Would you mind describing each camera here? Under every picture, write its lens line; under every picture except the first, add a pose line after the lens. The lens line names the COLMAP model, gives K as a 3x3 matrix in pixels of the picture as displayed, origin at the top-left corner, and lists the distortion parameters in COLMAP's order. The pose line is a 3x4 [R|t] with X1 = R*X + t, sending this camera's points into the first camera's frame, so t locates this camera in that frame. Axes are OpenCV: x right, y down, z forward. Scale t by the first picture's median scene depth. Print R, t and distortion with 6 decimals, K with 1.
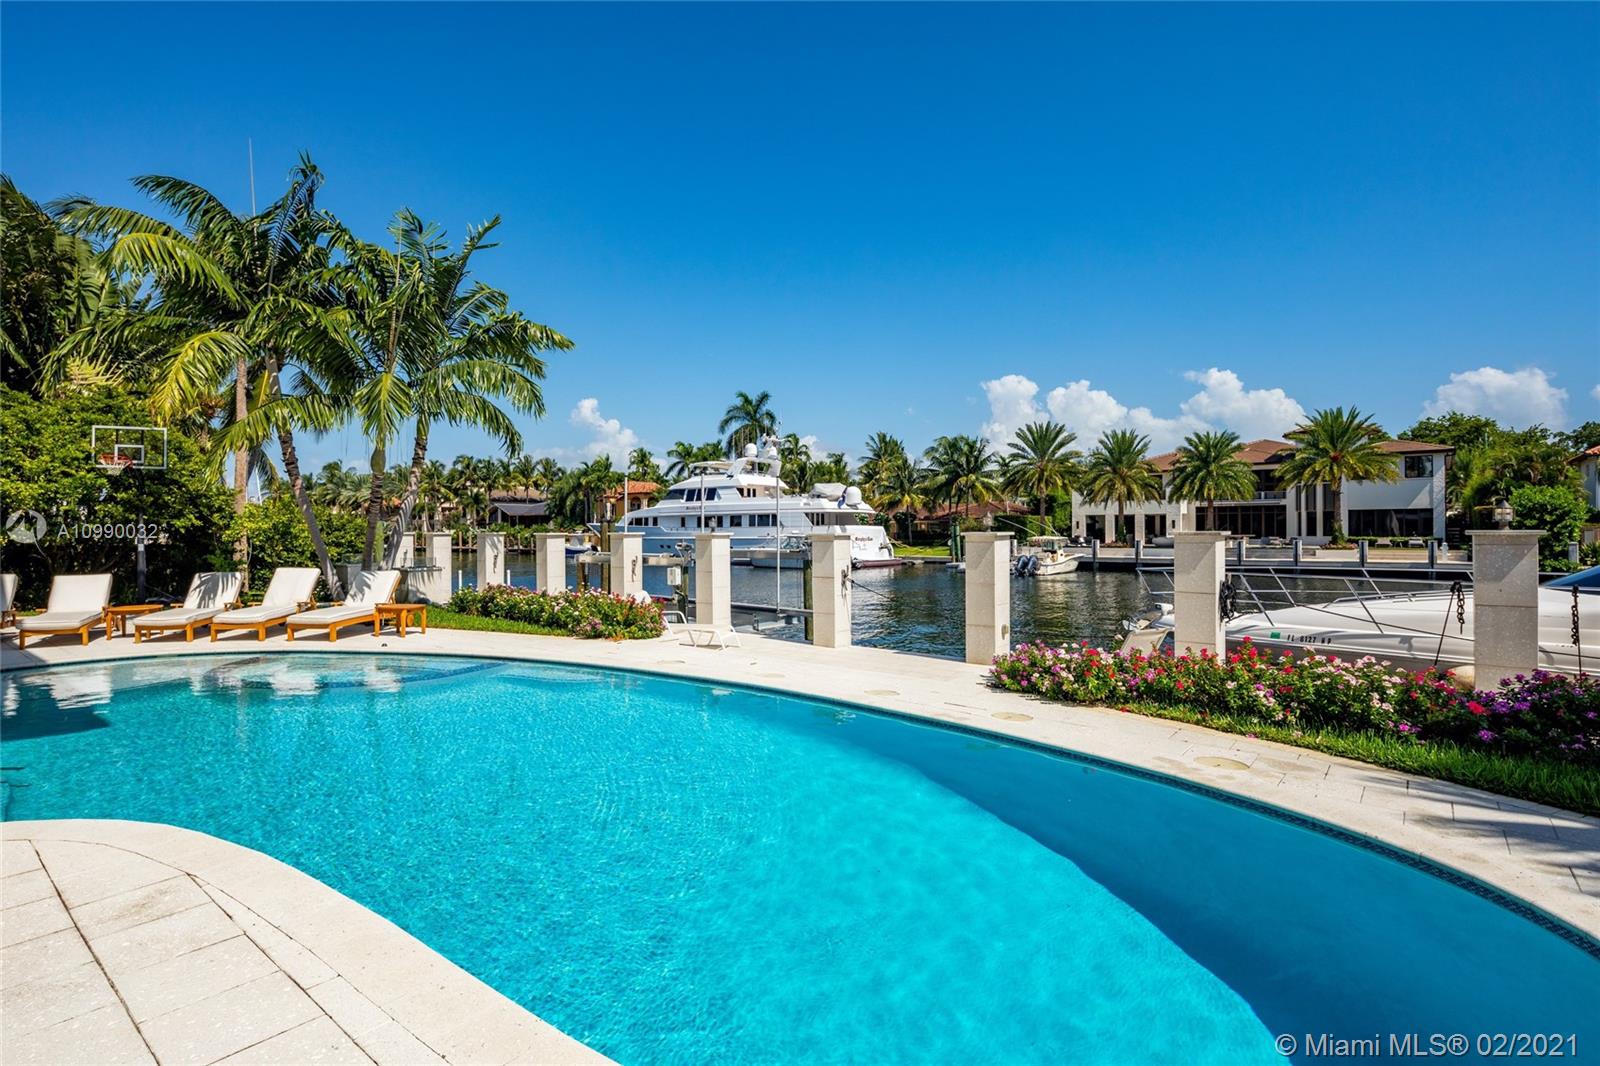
lens RADIAL K [[782.0, 0, 800.0], [0, 782.0, 533.0], [0, 0, 1]] dist [-0.000393, 0.000006]
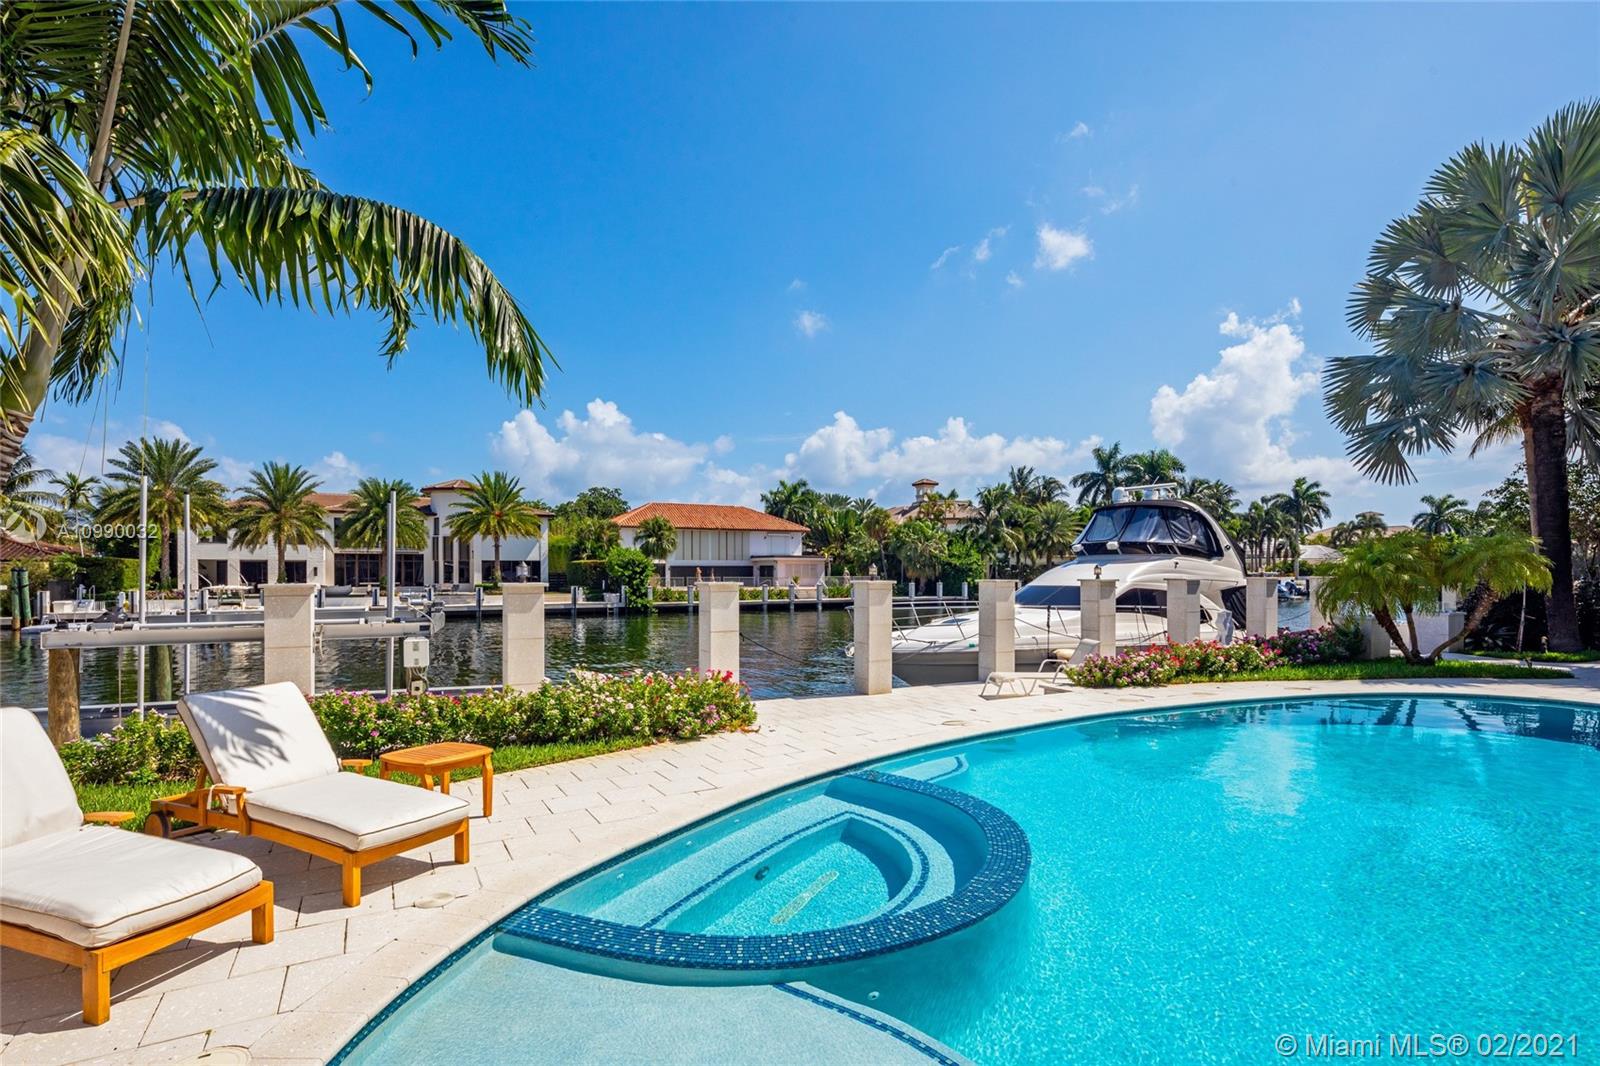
lens RADIAL K [[784.2, 0, 796.3], [0, 784.2, 598.3], [0, 0, 1]] dist [-0.002586, -0.000206]
pose [[0.372063, -0.021361, 0.927962, -0.212608], [-0.000671, 0.999729, 0.023282, -0.001078], [-0.928207, -0.009285, 0.371948, 0.129132]]
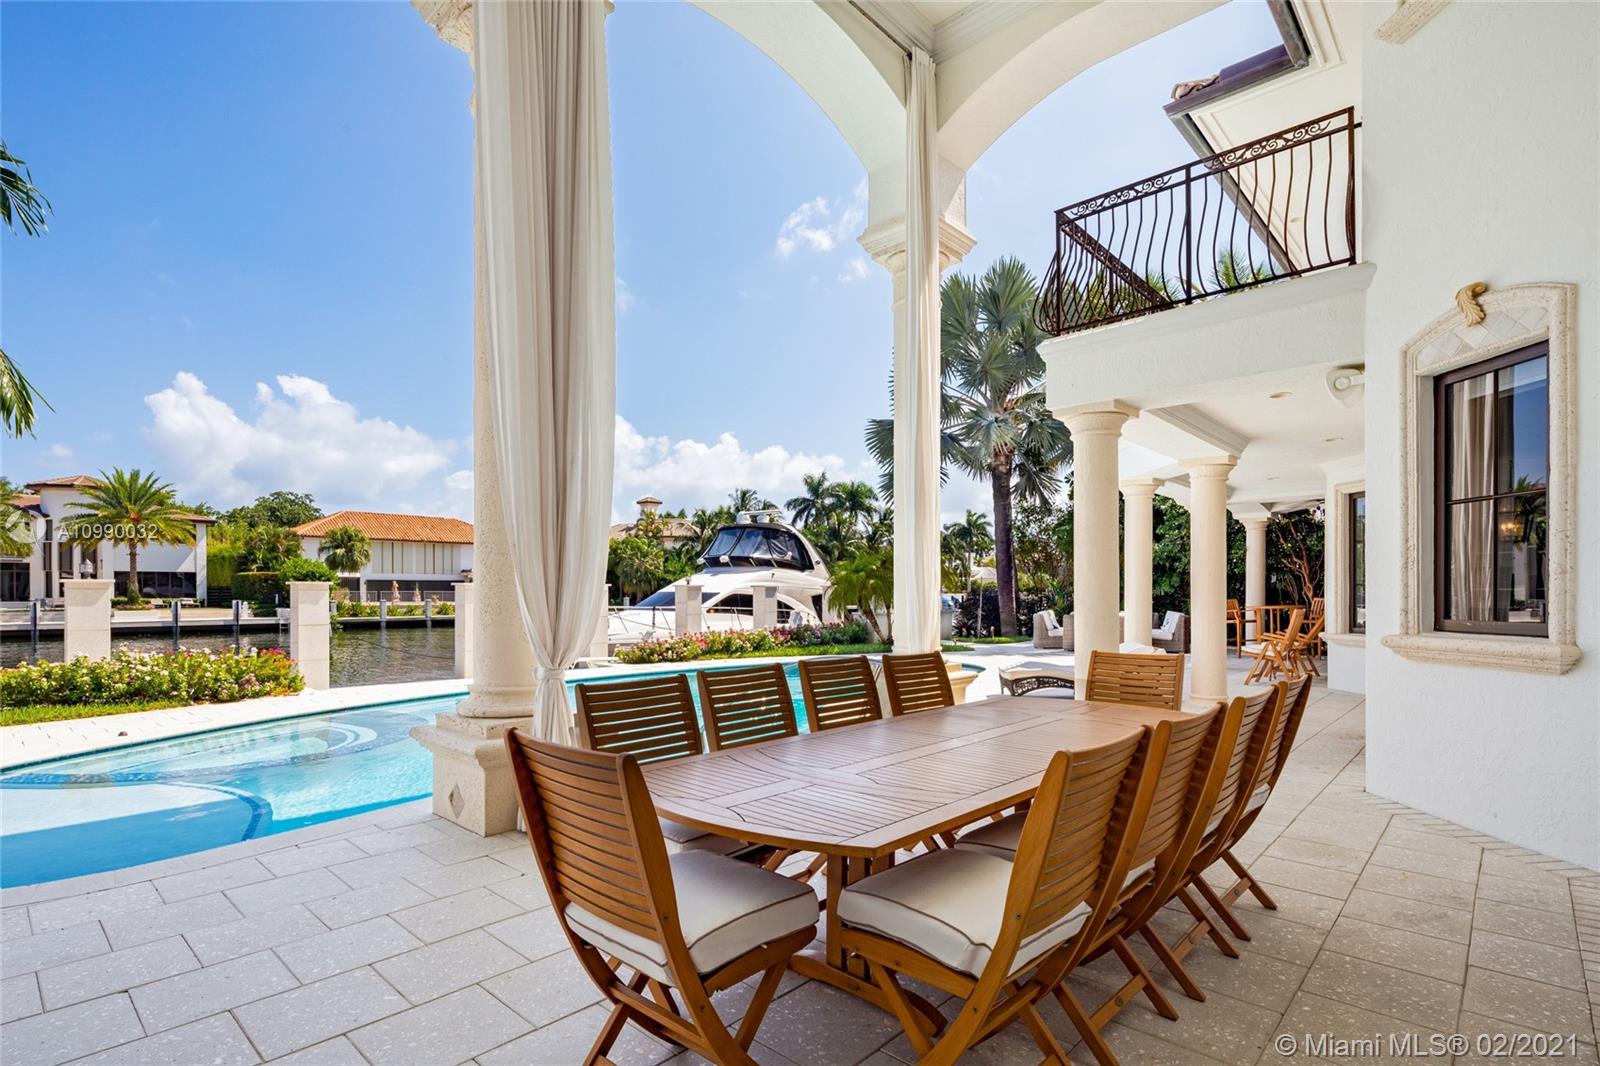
lens RADIAL K [[784.2, 0, 796.3], [0, 784.2, 598.3], [0, 0, 1]] dist [-0.002586, -0.000206]
pose [[0.057849, 0.000012, 0.998325, -0.251143], [-0.001126, 0.999999, 0.000053, 0.004033], [-0.998325, -0.001128, 0.057849, 0.069863]]
